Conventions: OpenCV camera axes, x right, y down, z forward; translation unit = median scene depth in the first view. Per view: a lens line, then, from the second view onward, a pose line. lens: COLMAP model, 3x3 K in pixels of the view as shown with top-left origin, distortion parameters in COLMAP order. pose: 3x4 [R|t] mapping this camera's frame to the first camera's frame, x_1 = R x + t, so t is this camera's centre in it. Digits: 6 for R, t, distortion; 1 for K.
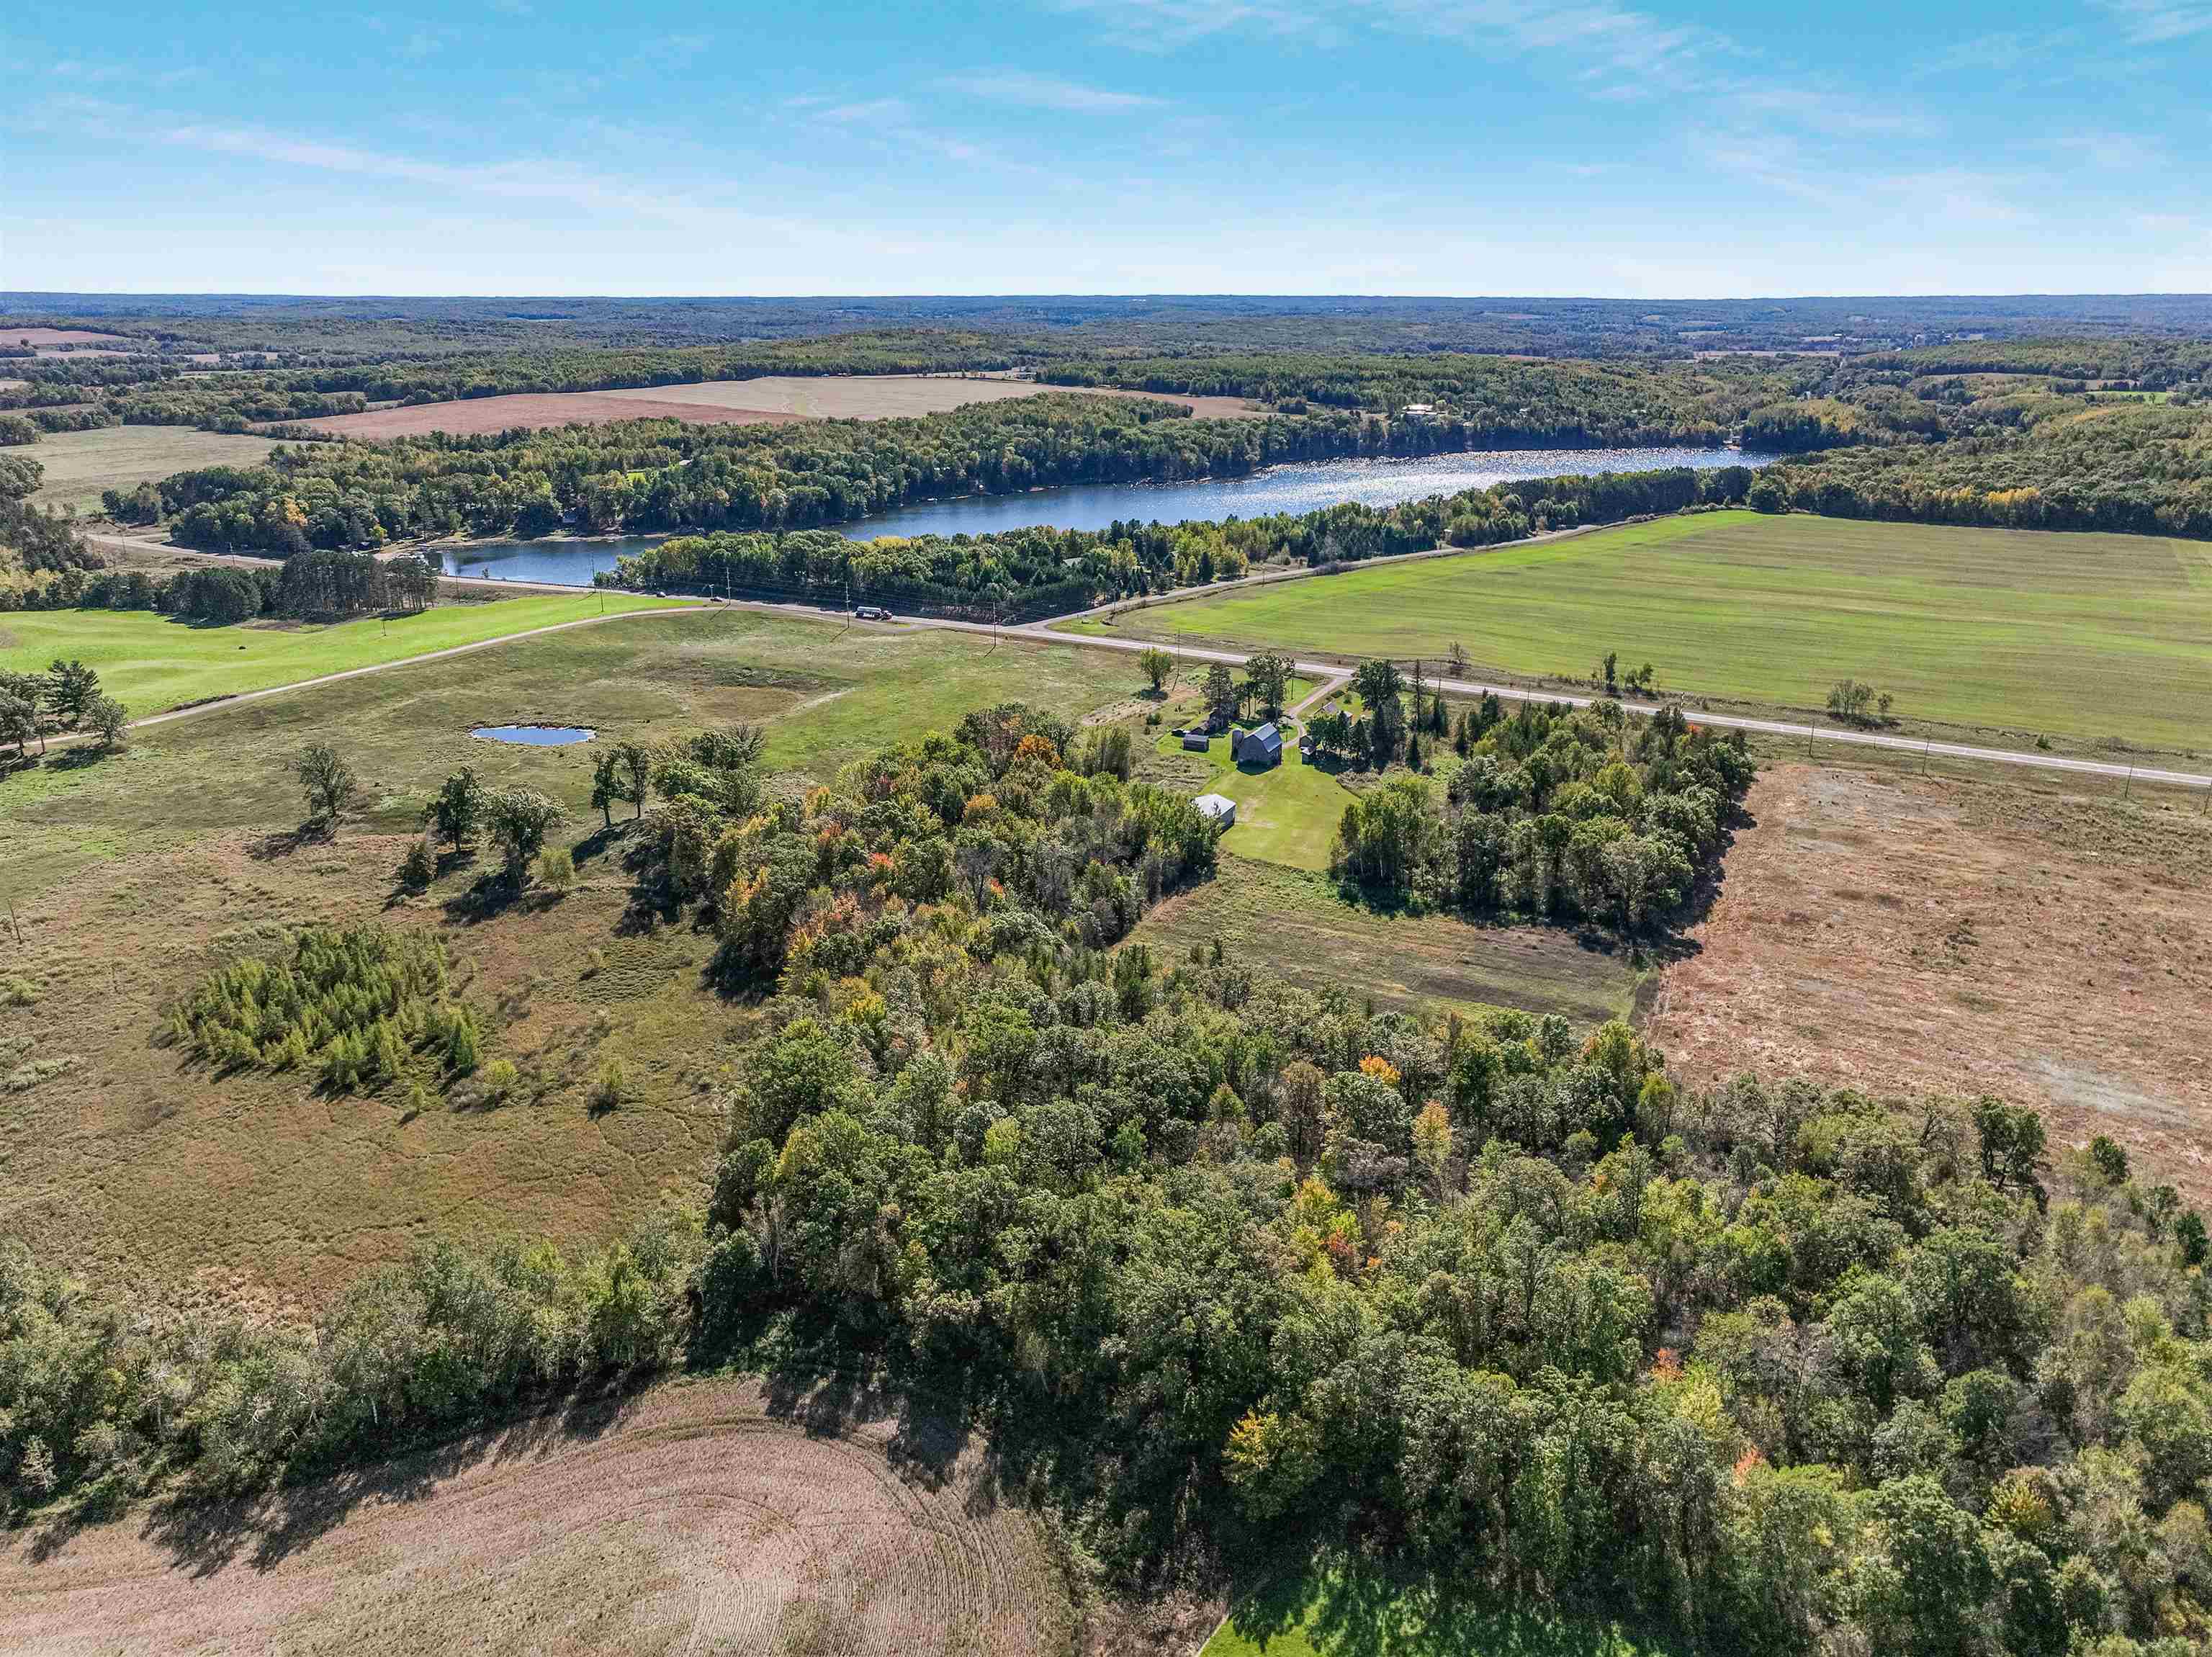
lens RADIAL K [[1546.1, 0, 1106.0], [0, 1546.1, 828.5], [0, 0, 1]] dist [0.036114, -0.071469]
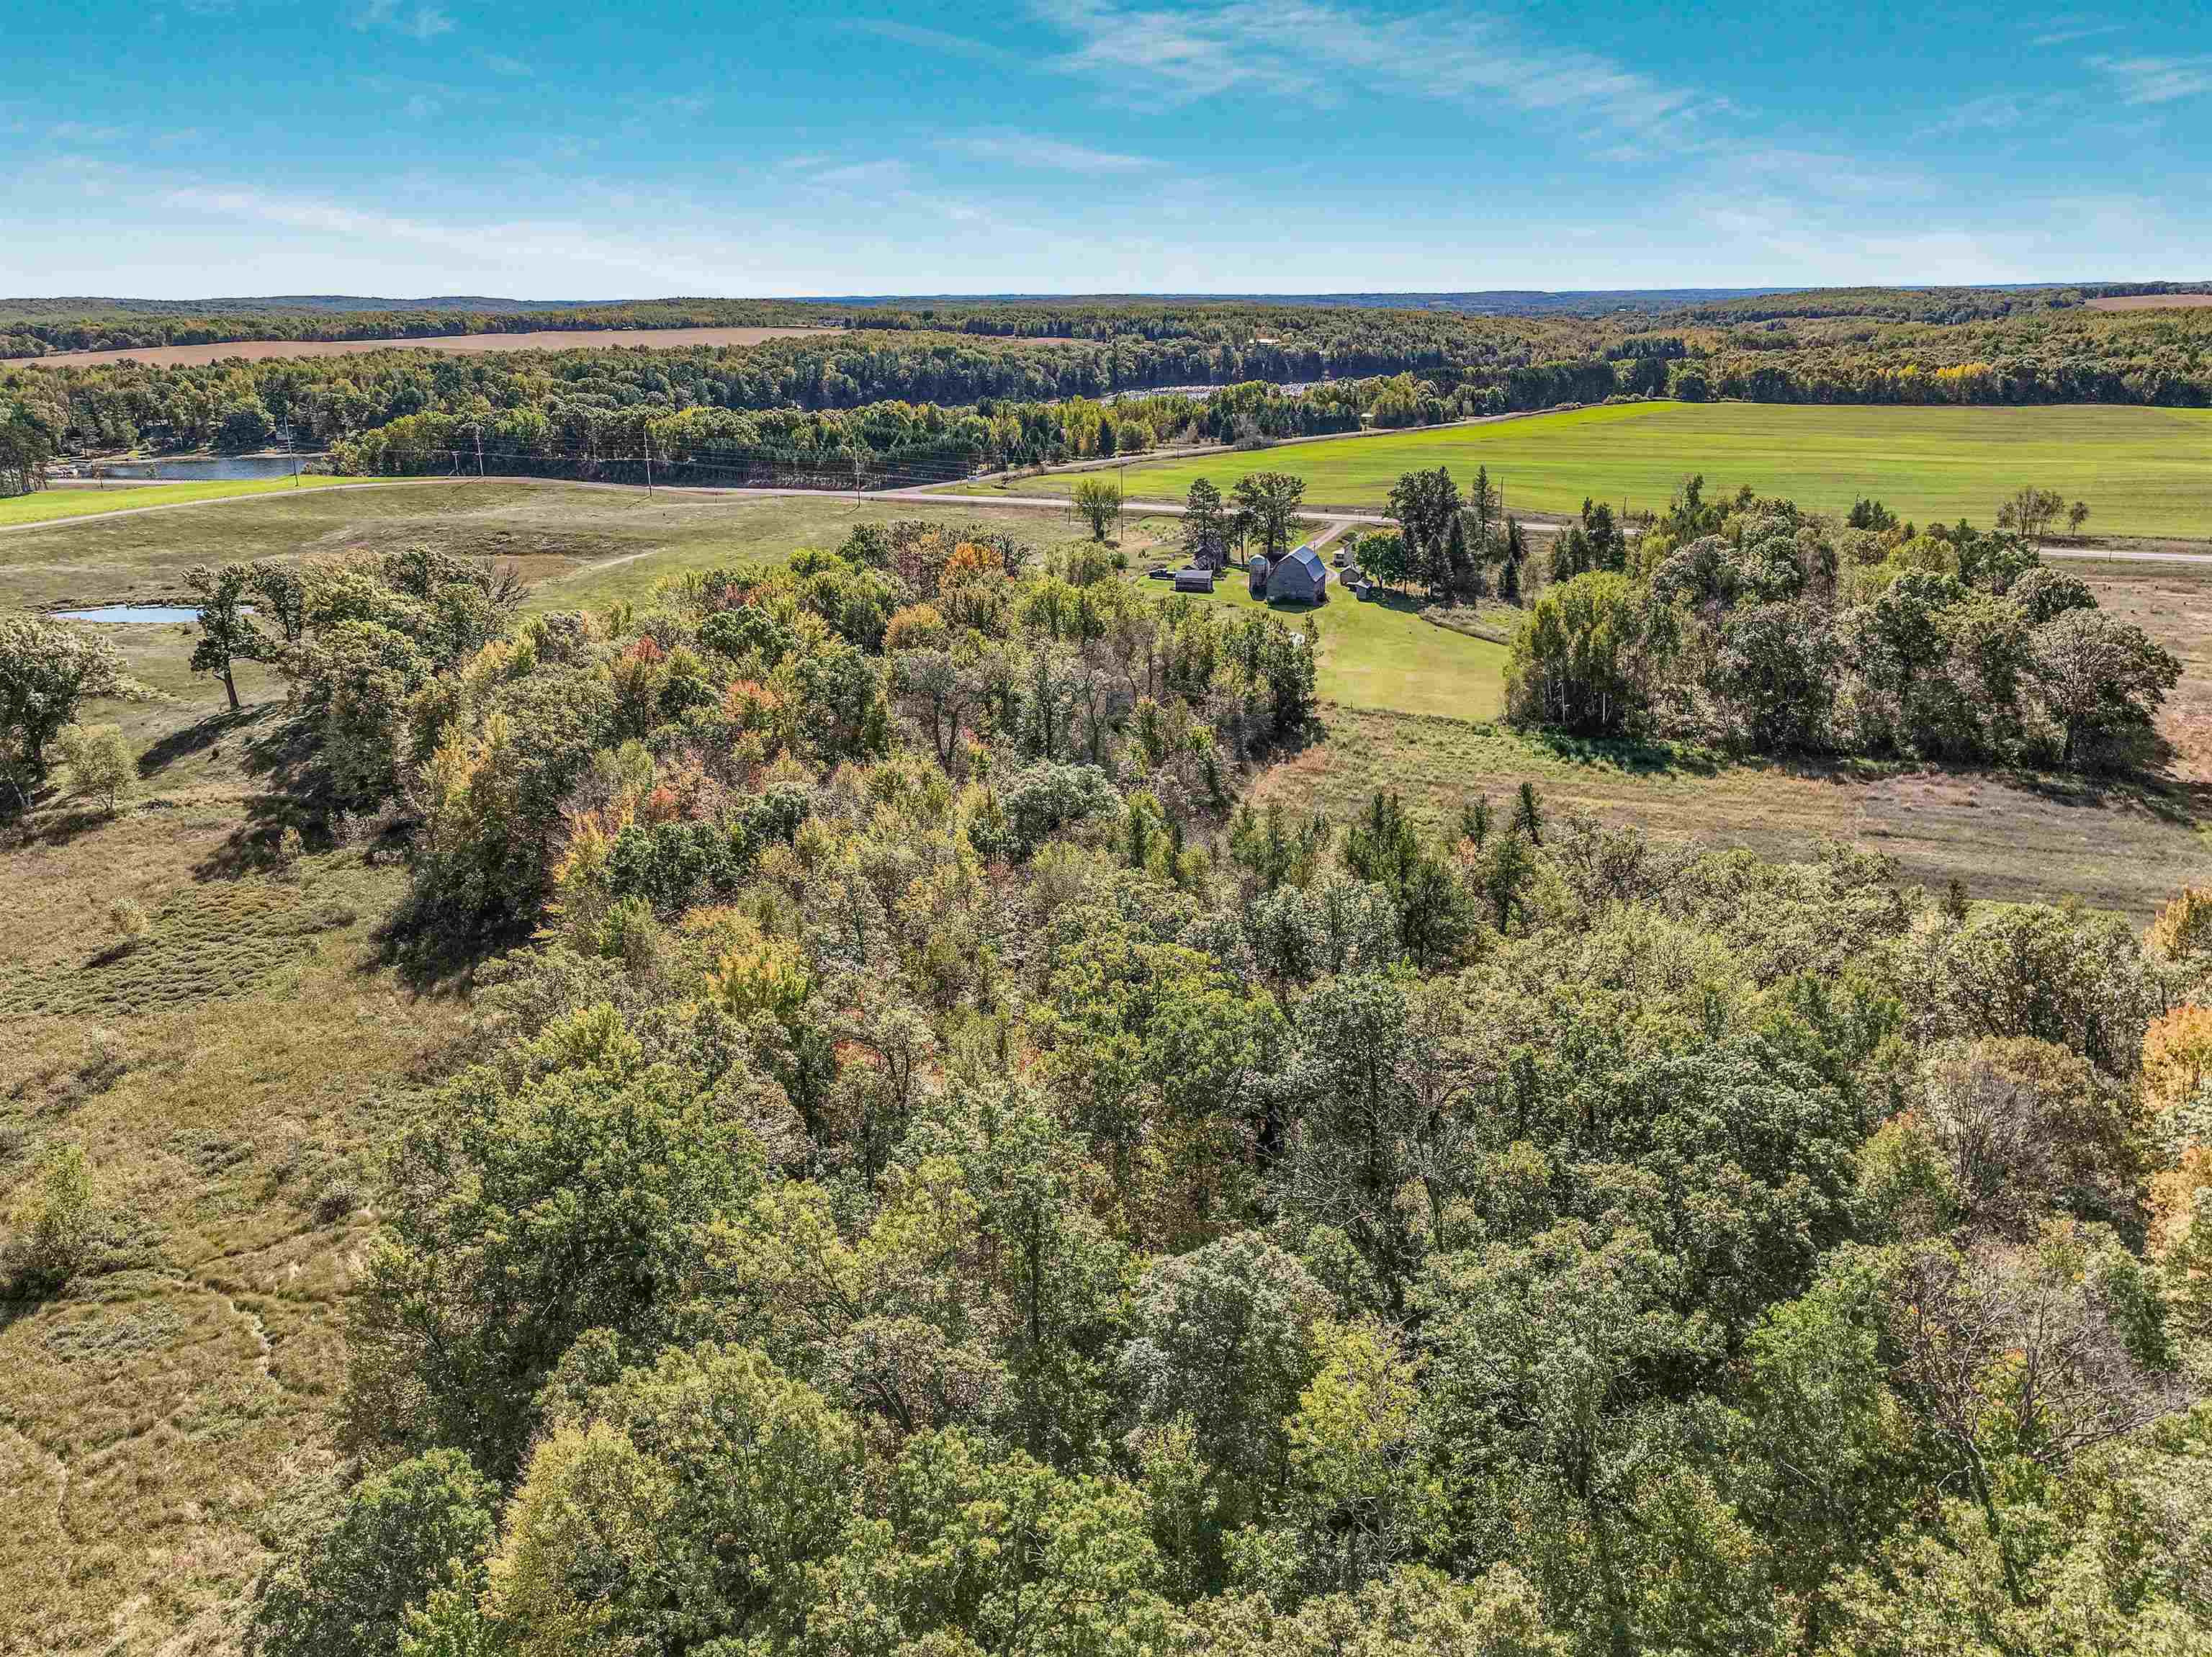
lens RADIAL K [[1529.6, 0, 1106.0], [0, 1529.6, 828.5], [0, 0, 1]] dist [0.003113, 0.003646]
pose [[0.991530, -0.050736, 0.119561, -0.084556], [0.050703, 0.998708, 0.003318, 0.062221], [-0.119575, 0.002772, 0.992821, 0.458522]]
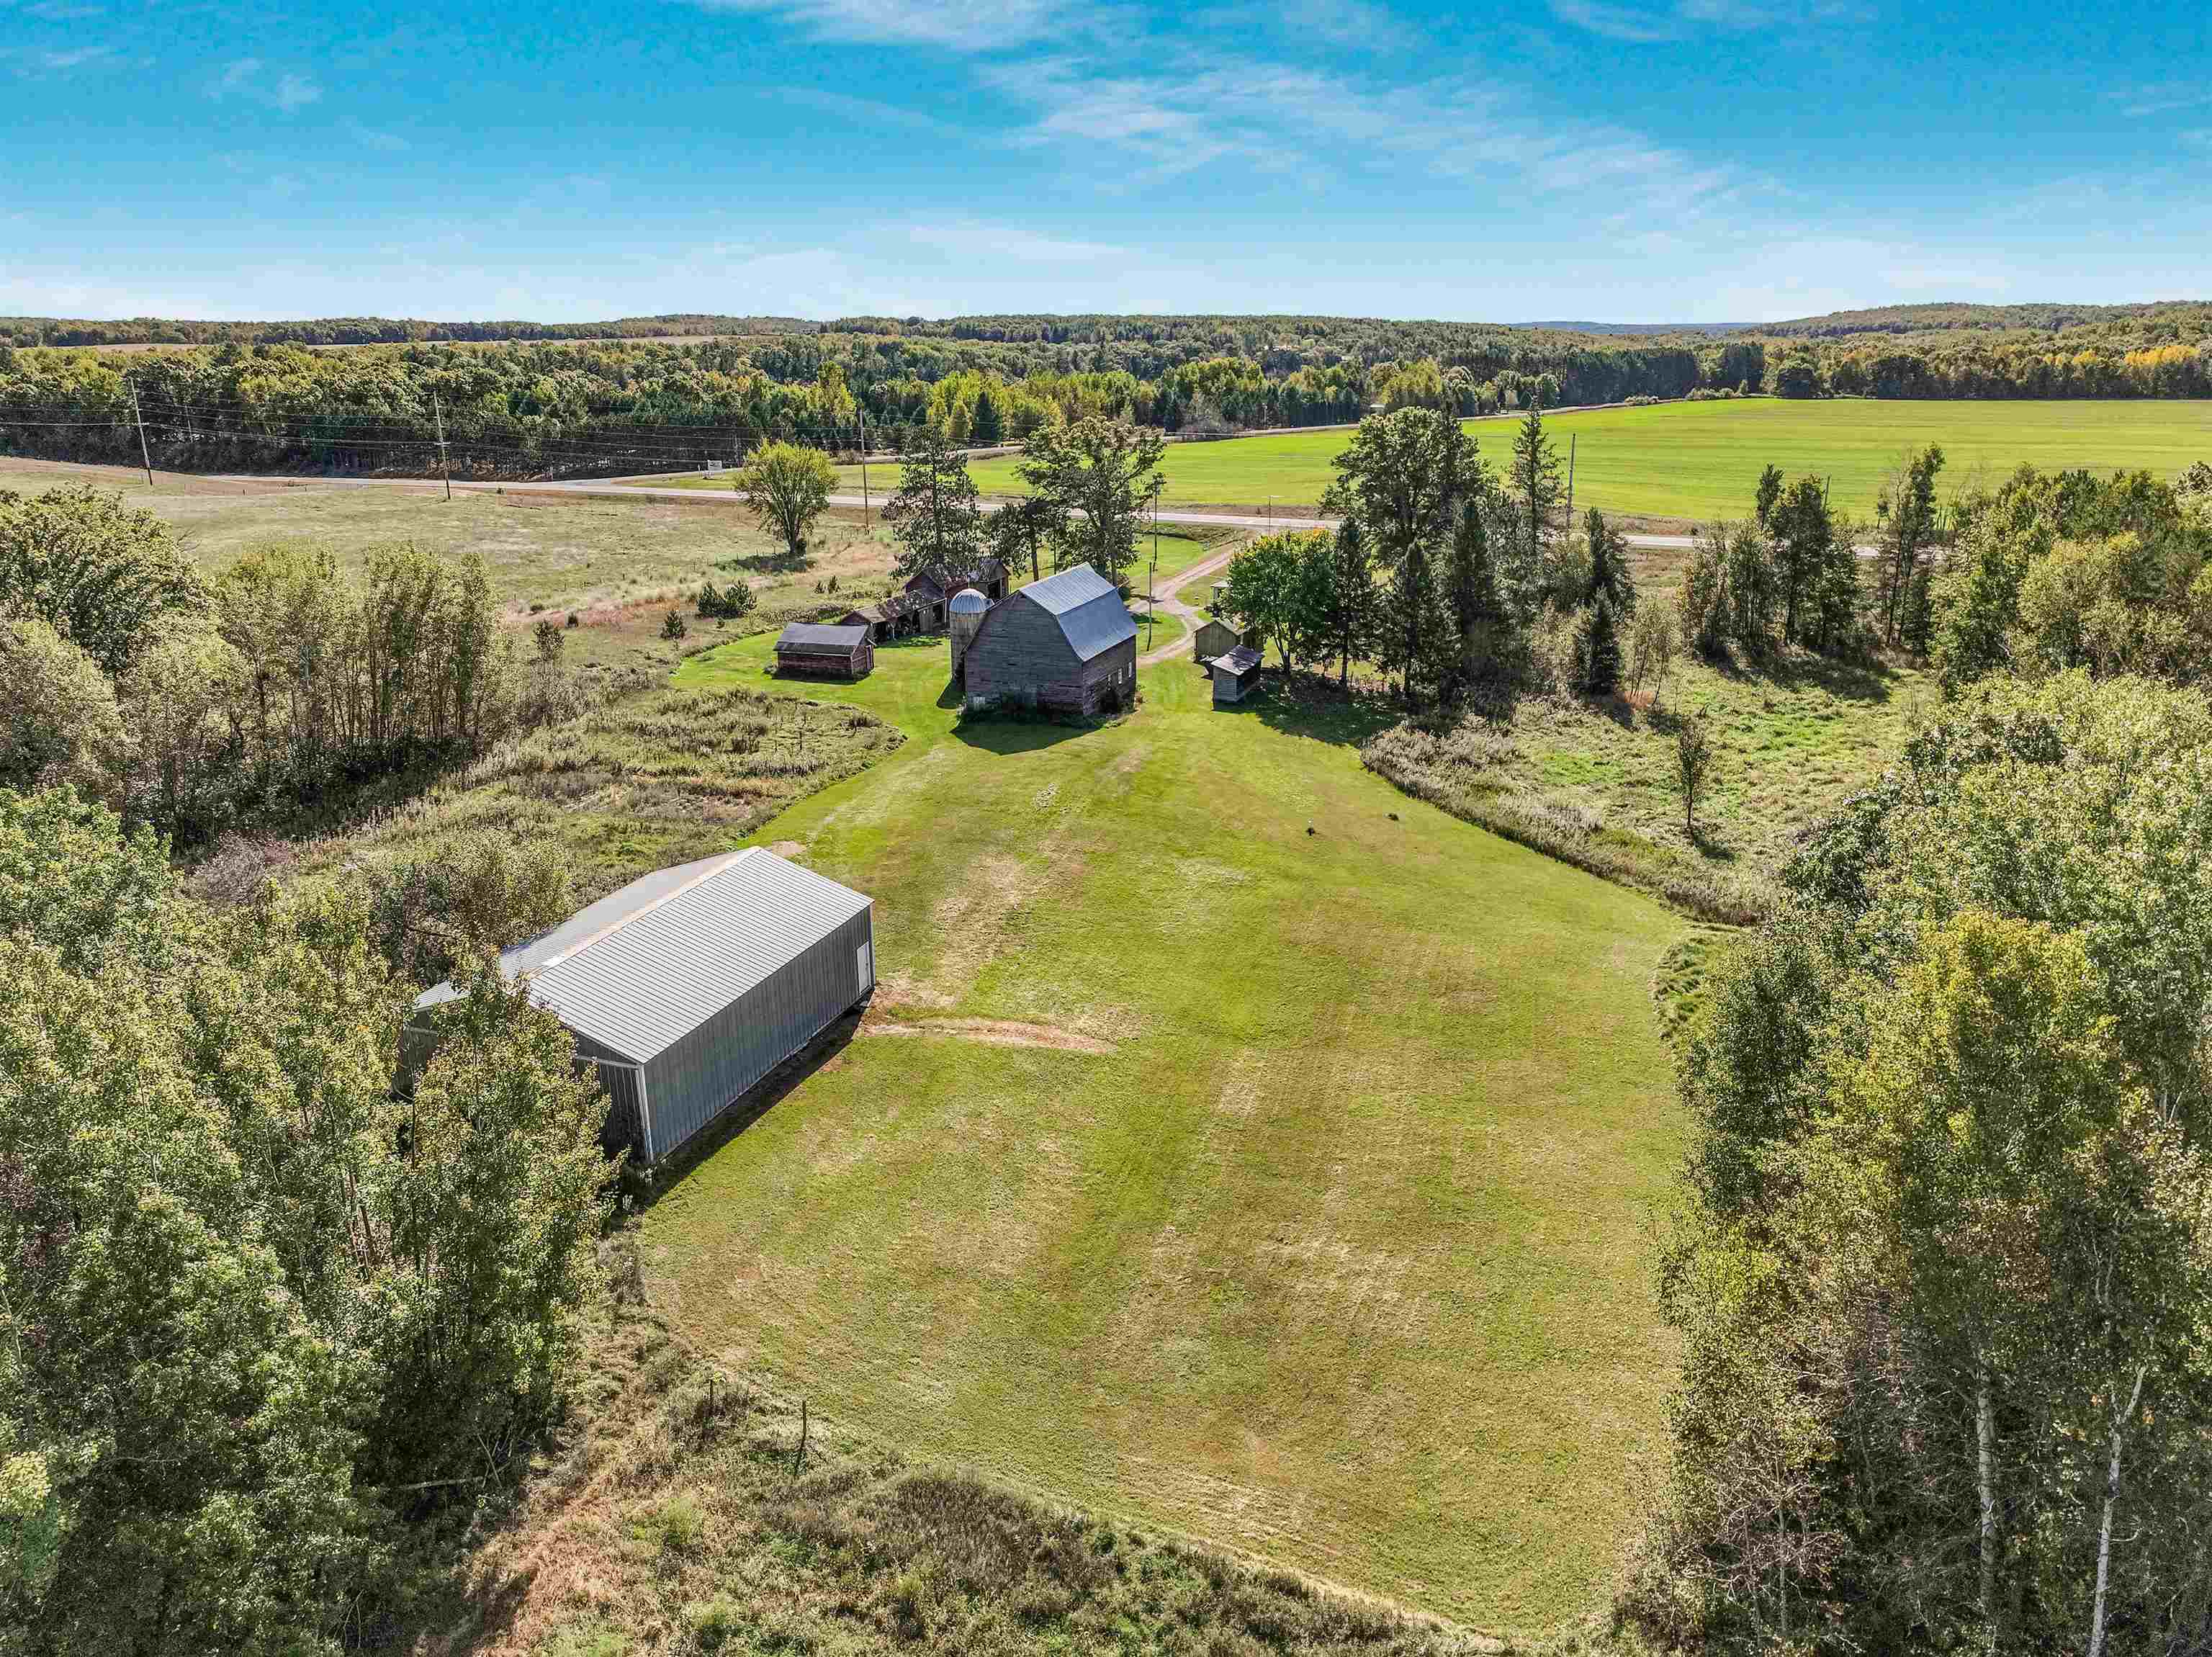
lens RADIAL K [[1529.6, 0, 1106.0], [0, 1529.6, 828.5], [0, 0, 1]] dist [0.003113, 0.003646]
pose [[0.994929, -0.037467, 0.093345, 0.107491], [0.039338, 0.999059, -0.018289, -0.022965], [-0.092572, 0.021868, 0.995466, 0.957670]]
